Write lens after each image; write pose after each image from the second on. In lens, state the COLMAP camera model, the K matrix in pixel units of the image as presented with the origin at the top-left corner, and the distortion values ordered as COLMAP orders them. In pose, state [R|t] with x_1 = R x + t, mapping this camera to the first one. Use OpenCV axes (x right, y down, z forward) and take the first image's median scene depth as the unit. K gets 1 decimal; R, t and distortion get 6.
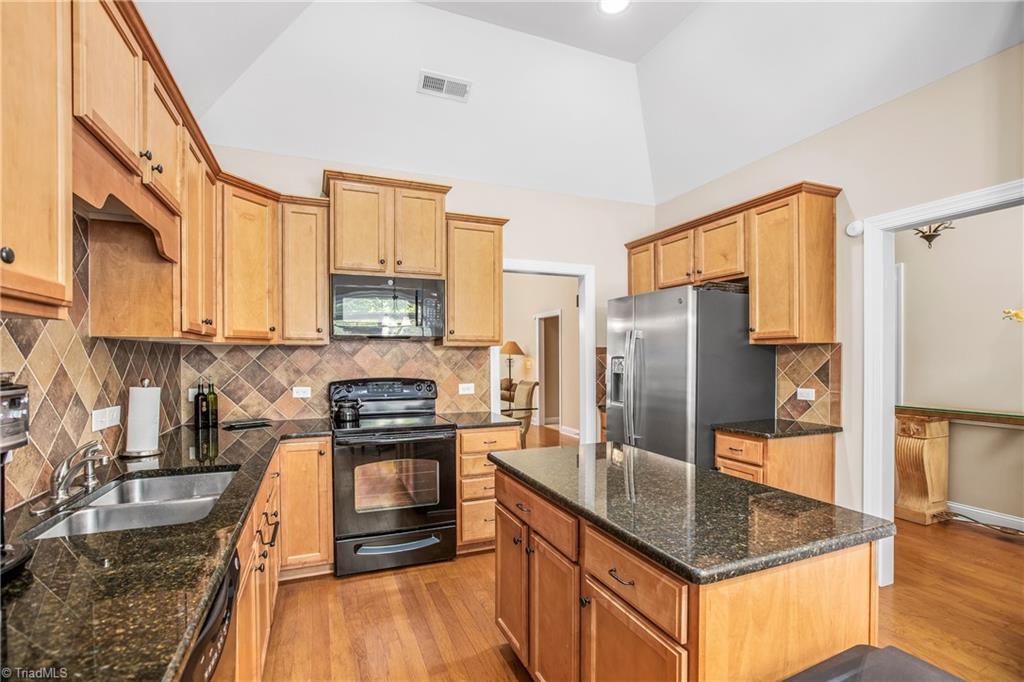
lens RADIAL K [[467.3, 0, 503.7], [0, 467.3, 363.9], [0, 0, 1]] dist [-0.037201, 0.017570]
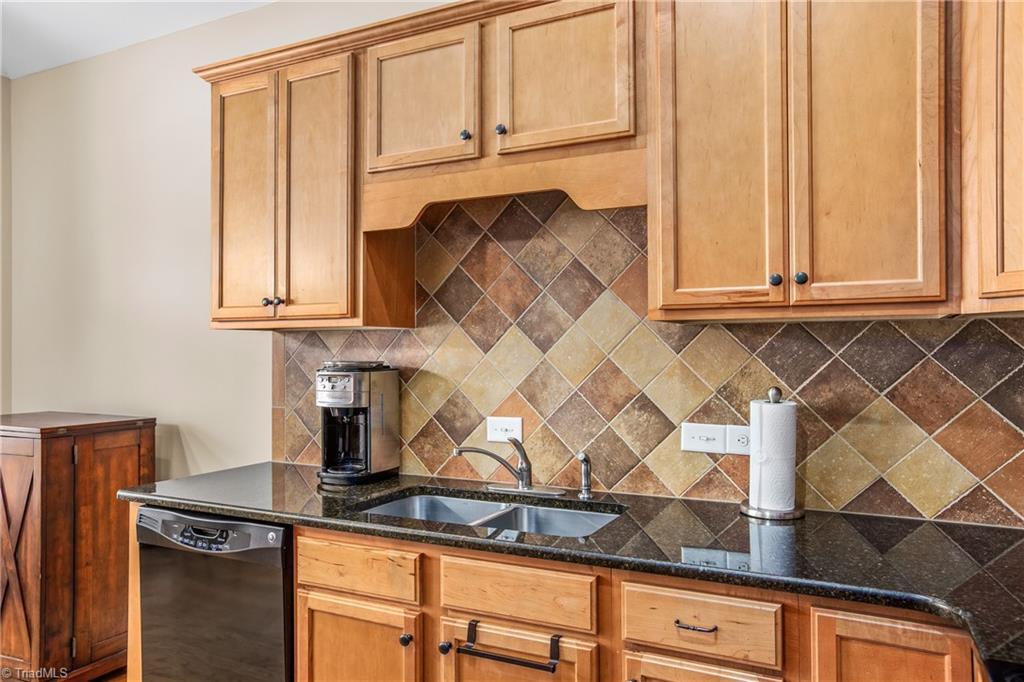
lens RADIAL K [[708.4, 0, 477.7], [0, 708.4, 343.5], [0, 0, 1]] dist [-0.018417, 0.003709]
pose [[-0.756712, 0.001676, -0.653746, 0.072224], [-0.001953, 0.999986, 0.004825, -0.019245], [0.653745, 0.004928, -0.756699, 0.973351]]
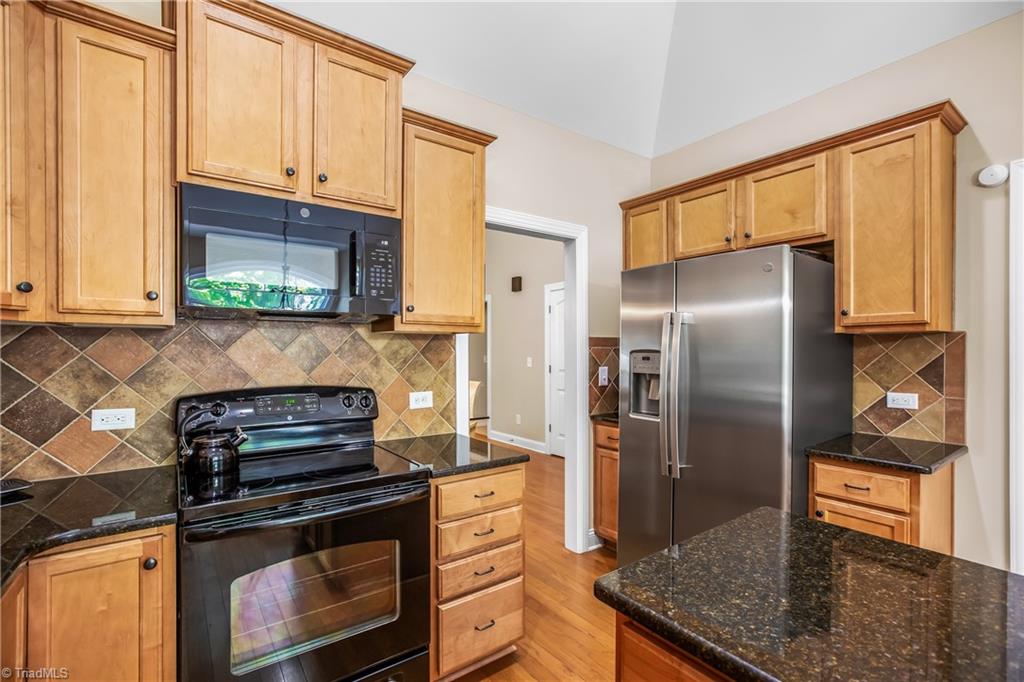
lens RADIAL K [[467.3, 0, 507.9], [0, 467.3, 350.0], [0, 0, 1]] dist [-0.037201, 0.017570]
pose [[0.970483, 0.001200, 0.241167, -0.142915], [0.002093, 0.999908, -0.013397, -0.007580], [-0.241161, 0.013506, 0.970391, 0.422785]]
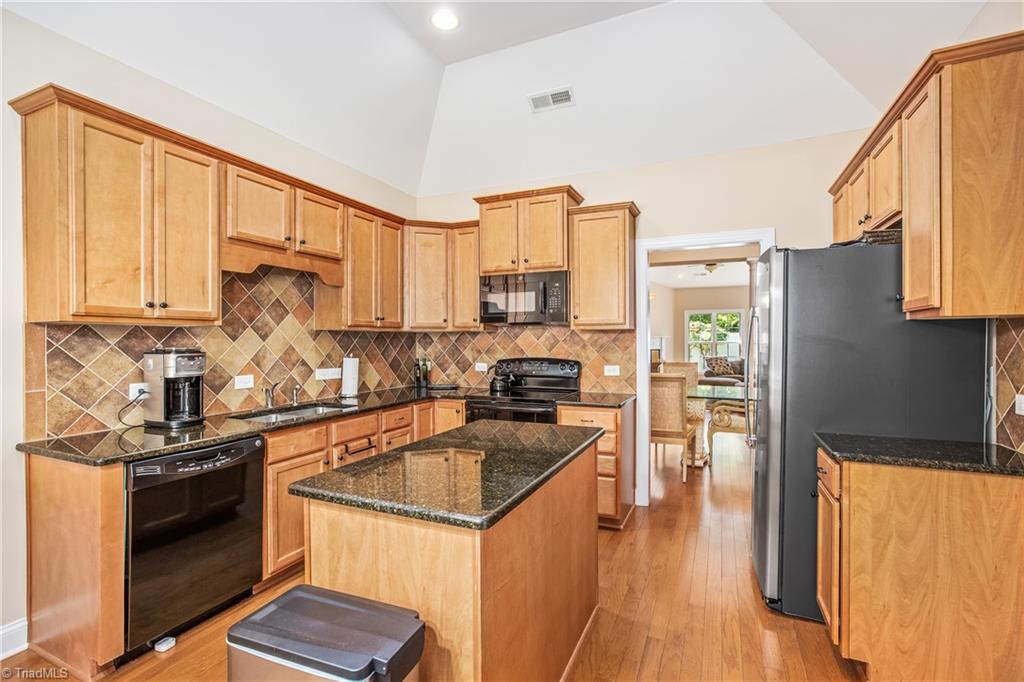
lens RADIAL K [[467.3, 0, 508.7], [0, 467.3, 345.7], [0, 0, 1]] dist [-0.037201, 0.017570]
pose [[0.688062, 0.007575, -0.725613, 0.615584], [-0.007580, 0.999966, 0.003252, -0.004284], [0.725613, 0.003263, 0.688096, 0.148351]]
